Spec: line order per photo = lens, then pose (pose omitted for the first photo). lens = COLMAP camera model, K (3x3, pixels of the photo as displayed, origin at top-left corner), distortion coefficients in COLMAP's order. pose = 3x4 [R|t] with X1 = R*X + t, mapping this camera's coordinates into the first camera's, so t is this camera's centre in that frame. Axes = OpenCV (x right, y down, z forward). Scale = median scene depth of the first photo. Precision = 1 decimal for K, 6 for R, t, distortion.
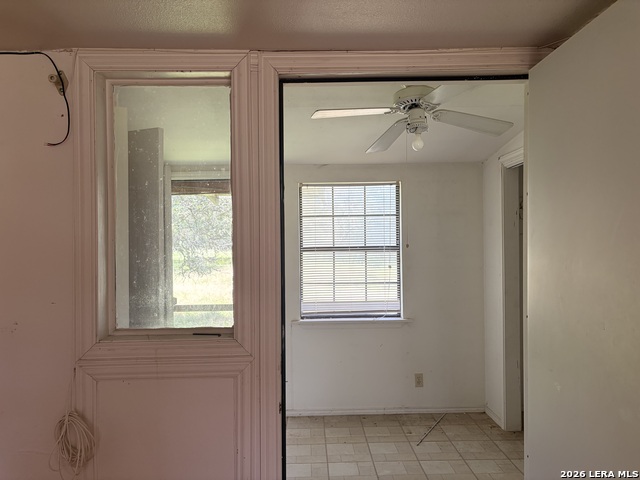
lens RADIAL K [[477.8, 0, 320.0], [0, 477.8, 240.0], [0, 0, 1]] dist [0.073726, -0.107794]
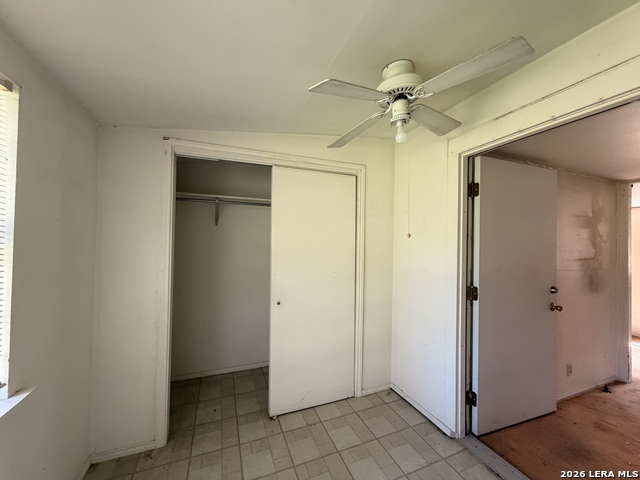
lens RADIAL K [[256.1, 0, 320.0], [0, 256.1, 240.0], [0, 0, 1]] dist [0.000494, 0.000202]
pose [[-0.355320, 0.012034, 0.934667, -0.165125], [-0.015001, 0.999715, -0.018574, 0.022601], [-0.934624, -0.020621, -0.355038, 0.928393]]
